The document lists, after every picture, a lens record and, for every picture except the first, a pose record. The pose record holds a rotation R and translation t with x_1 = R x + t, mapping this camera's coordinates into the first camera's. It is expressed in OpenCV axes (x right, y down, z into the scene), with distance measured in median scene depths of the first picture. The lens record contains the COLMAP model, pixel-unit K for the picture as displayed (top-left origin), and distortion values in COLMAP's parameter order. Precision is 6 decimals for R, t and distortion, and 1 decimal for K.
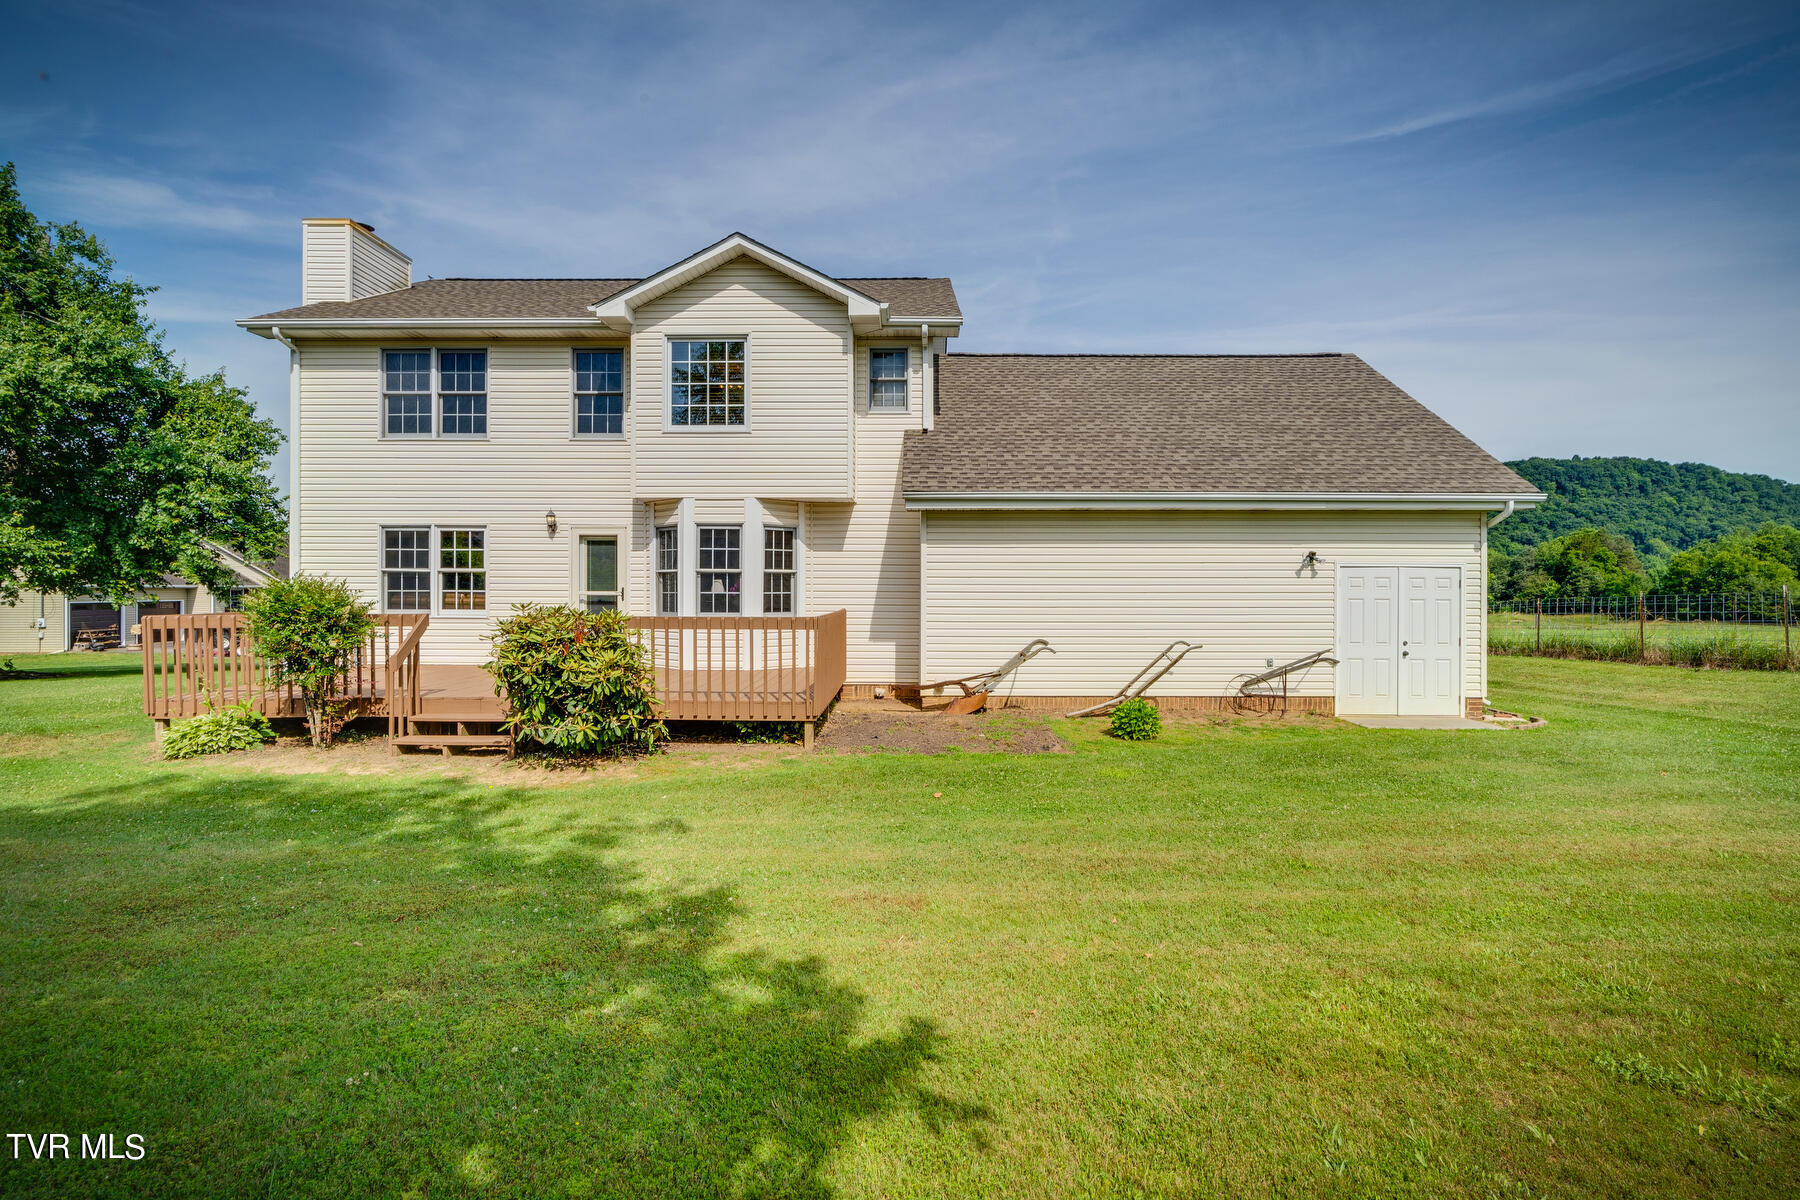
lens RADIAL K [[820.4, 0, 902.1], [0, 820.4, 594.7], [0, 0, 1]] dist [-0.008699, 0.003344]
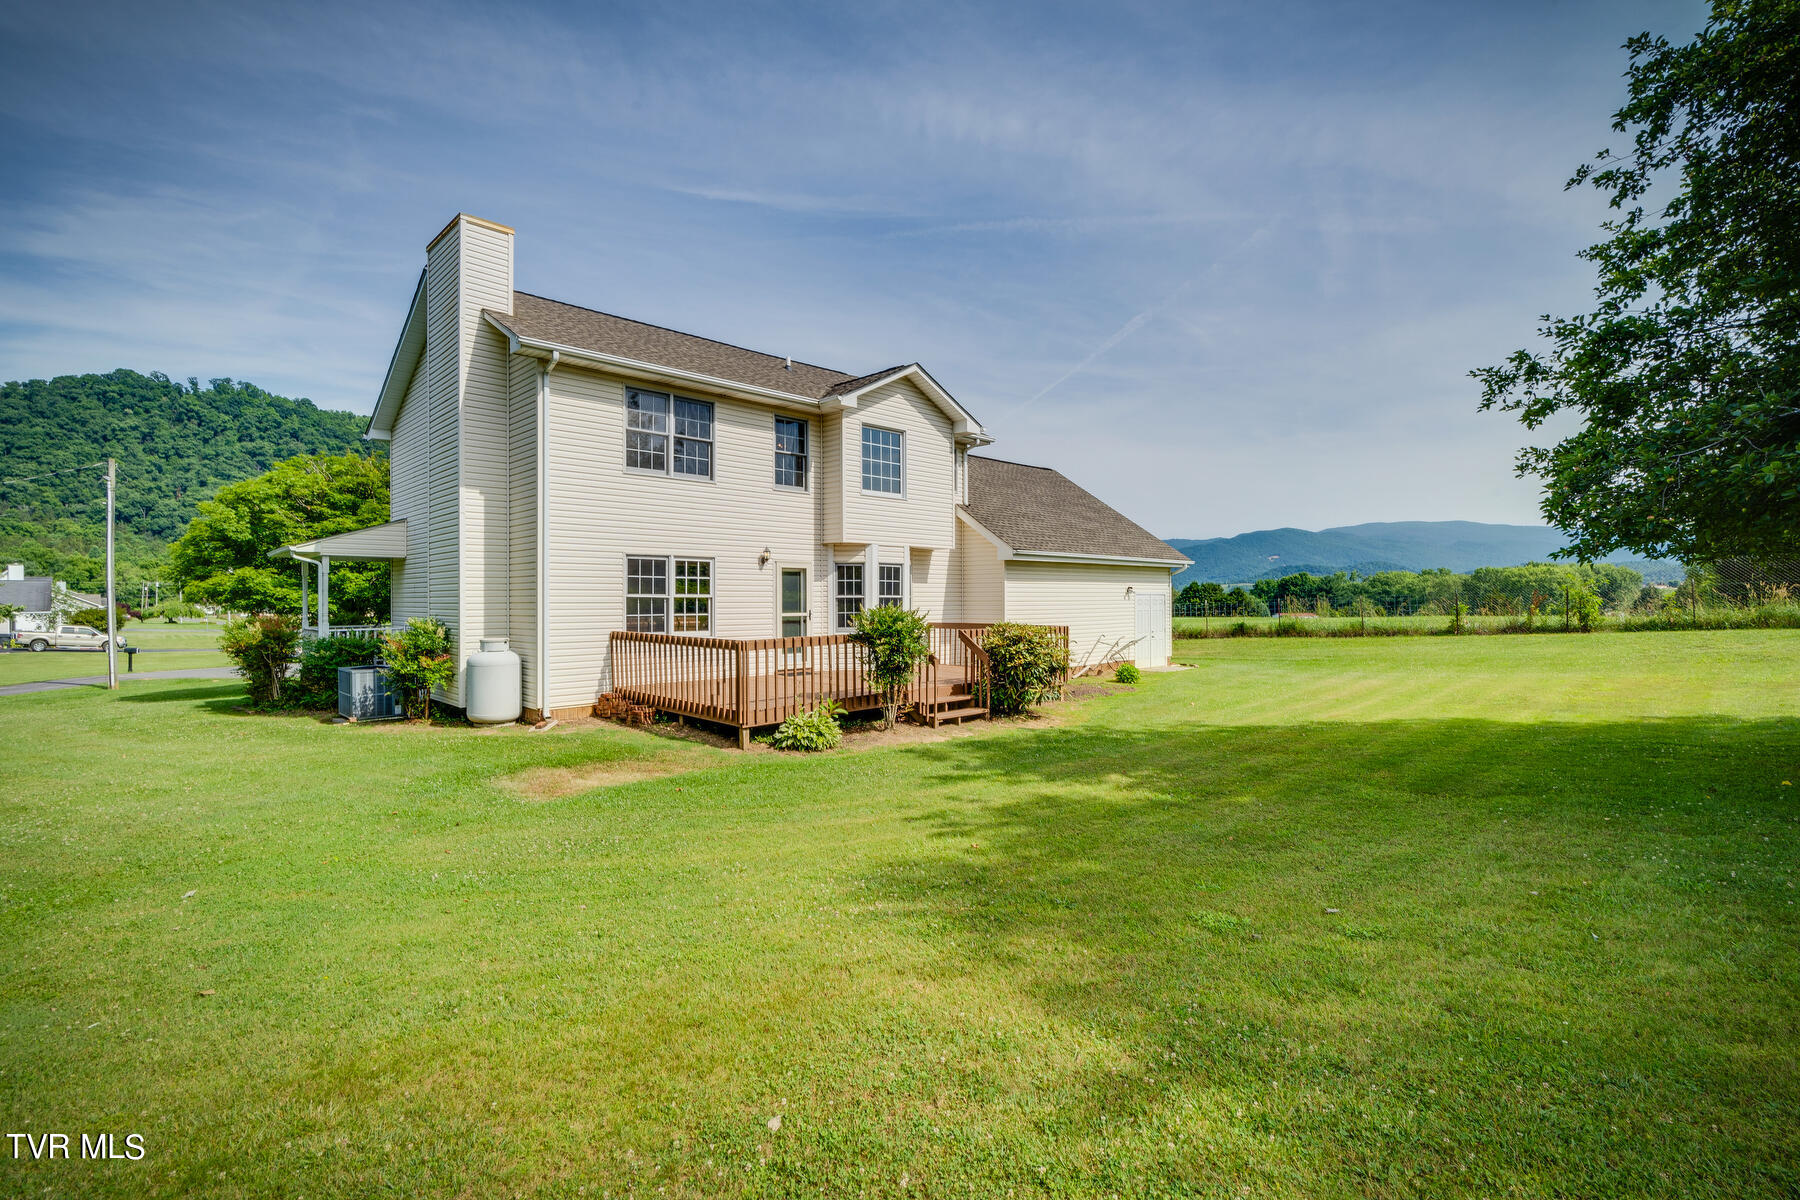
lens RADIAL K [[820.4, 0, 890.5], [0, 820.4, 598.3], [0, 0, 1]] dist [-0.008699, 0.003344]
pose [[0.711131, -0.001918, 0.703057, -1.135489], [0.016364, 0.999771, -0.013825, -0.007078], [-0.702869, 0.021336, 0.710999, 0.013296]]
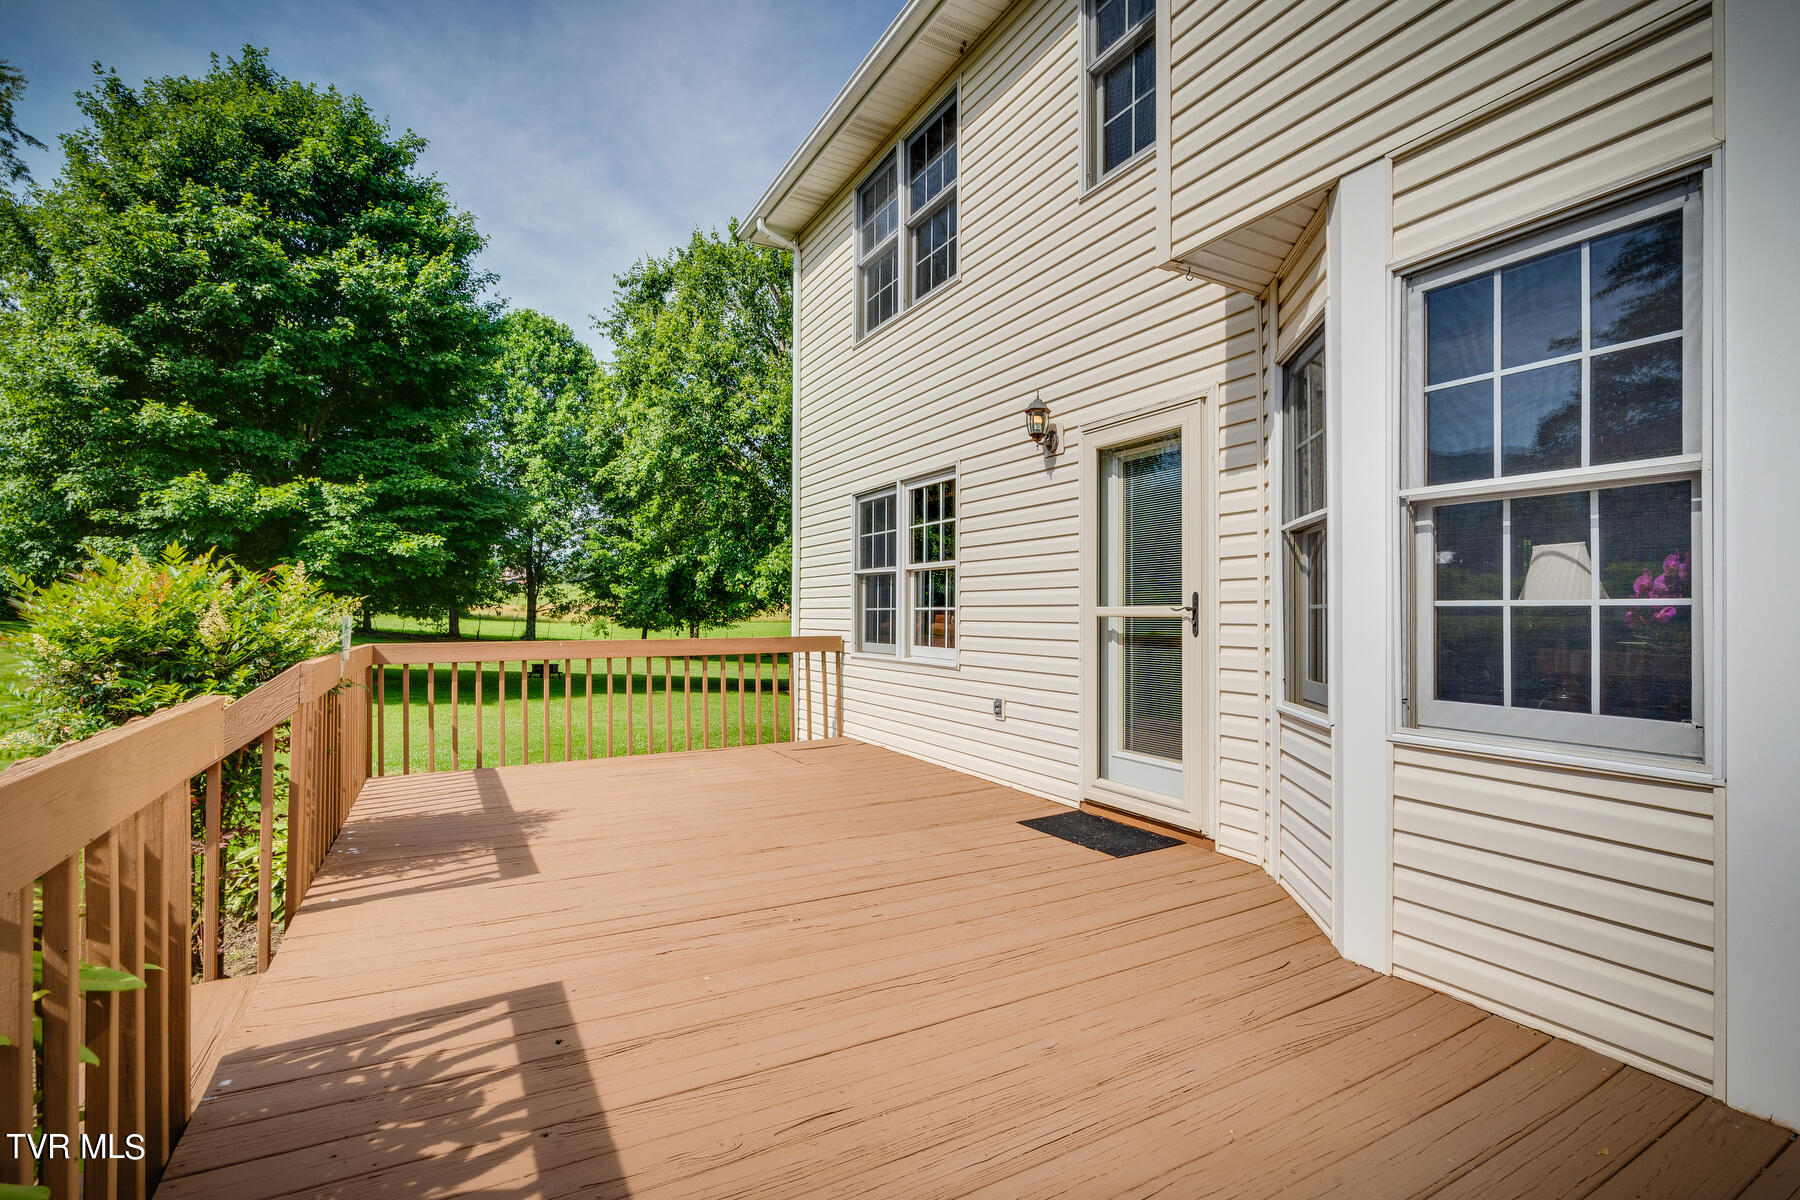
lens RADIAL K [[820.4, 0, 889.6], [0, 820.4, 601.7], [0, 0, 1]] dist [-0.008699, 0.003344]
pose [[0.499912, -0.015749, -0.865933, -0.128982], [-0.011146, 0.999635, -0.024615, 0.003263], [0.866004, 0.021957, 0.499554, 0.736938]]
